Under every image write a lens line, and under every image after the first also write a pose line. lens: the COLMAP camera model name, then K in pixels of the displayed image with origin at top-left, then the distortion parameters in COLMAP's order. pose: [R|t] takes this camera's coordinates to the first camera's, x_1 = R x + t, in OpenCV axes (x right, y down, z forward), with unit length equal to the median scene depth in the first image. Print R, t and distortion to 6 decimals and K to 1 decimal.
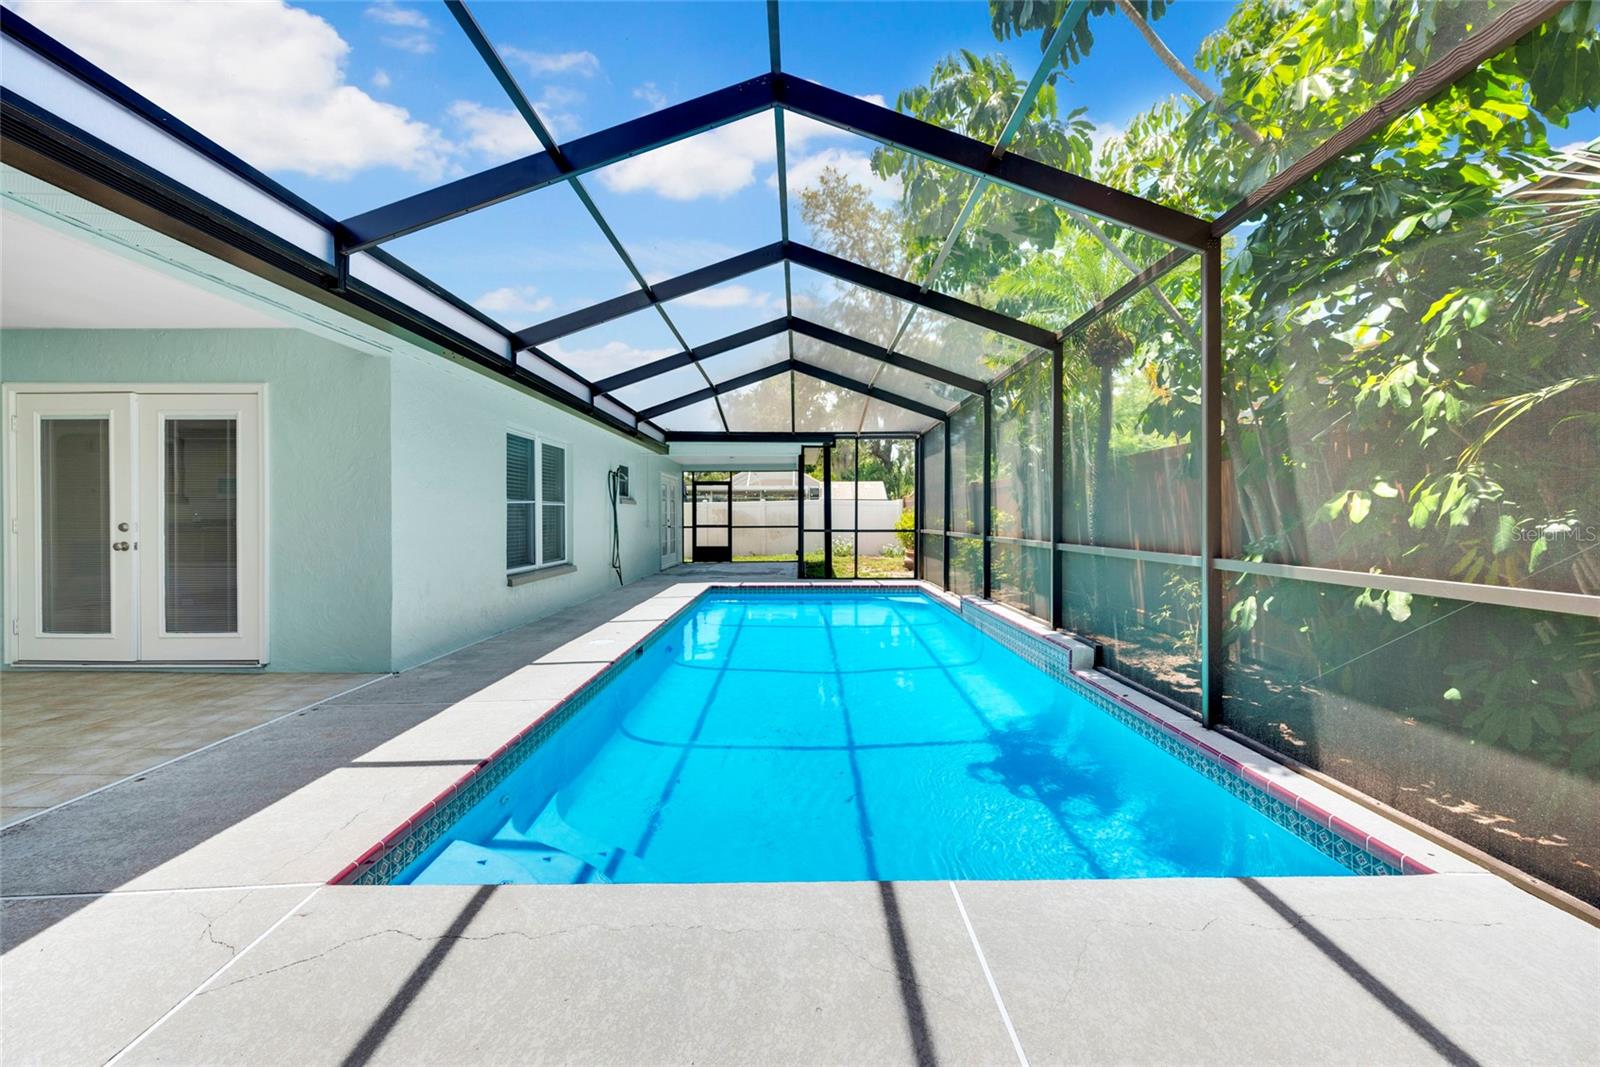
lens RADIAL K [[636.3, 0, 806.2], [0, 636.3, 518.7], [0, 0, 1]] dist [0.003478, -0.001034]
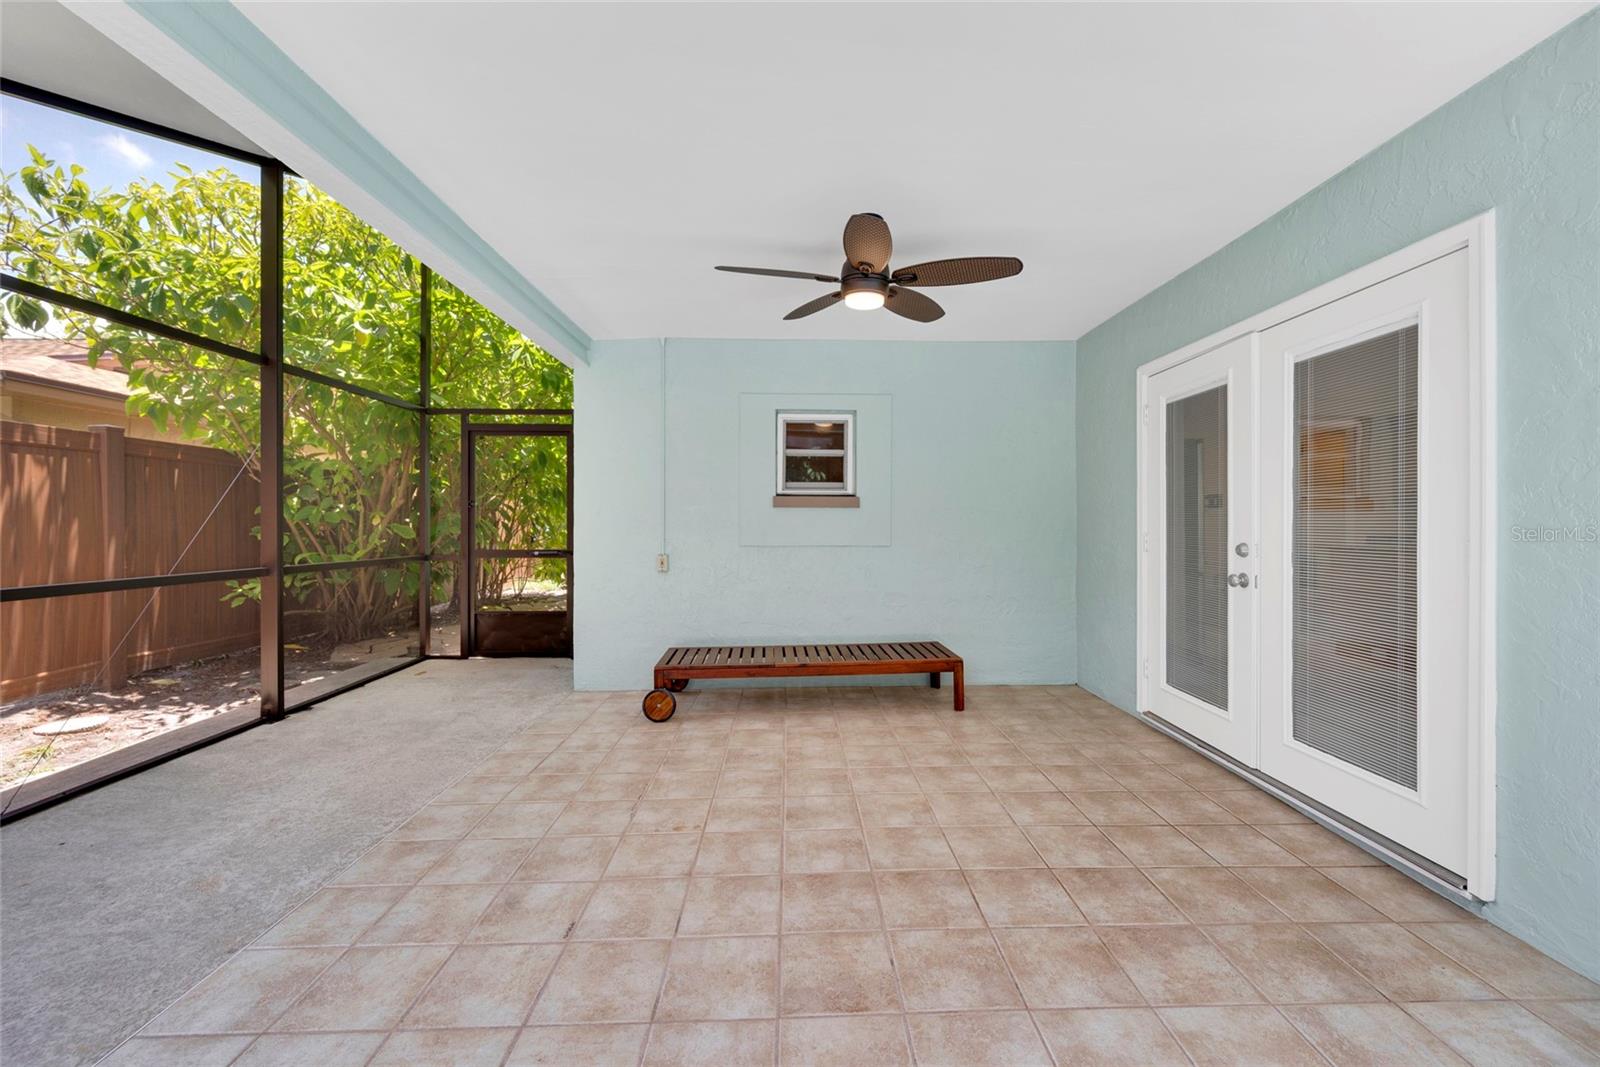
lens RADIAL K [[636.3, 0, 806.3], [0, 636.3, 526.0], [0, 0, 1]] dist [0.003478, -0.001034]
pose [[0.018664, 0.002232, -0.999823, -0.444013], [-0.002364, 0.999995, 0.002188, -0.010526], [0.999823, 0.002323, 0.018669, 0.552812]]
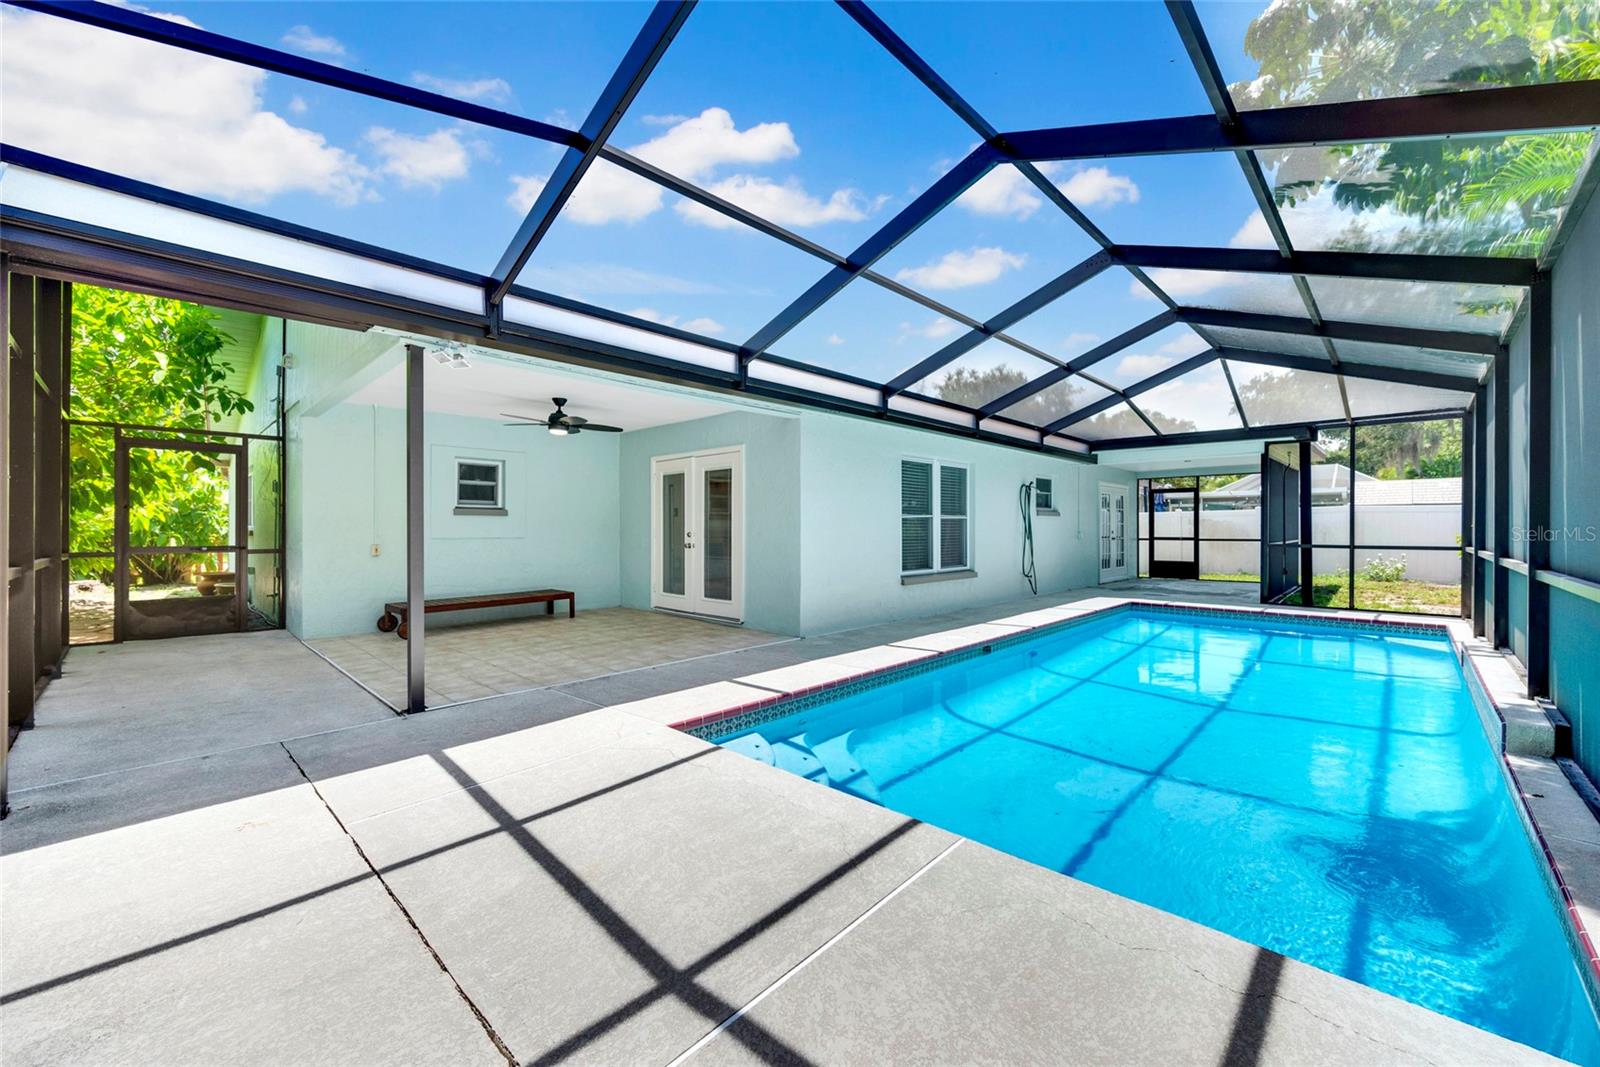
lens RADIAL K [[636.3, 0, 800.7], [0, 636.3, 532.0], [0, 0, 1]] dist [0.003478, -0.001034]
pose [[0.715179, 0.005550, -0.698919, 0.355873], [-0.002362, 0.999982, 0.005524, -0.004190], [0.698937, -0.002300, 0.715180, -0.027946]]
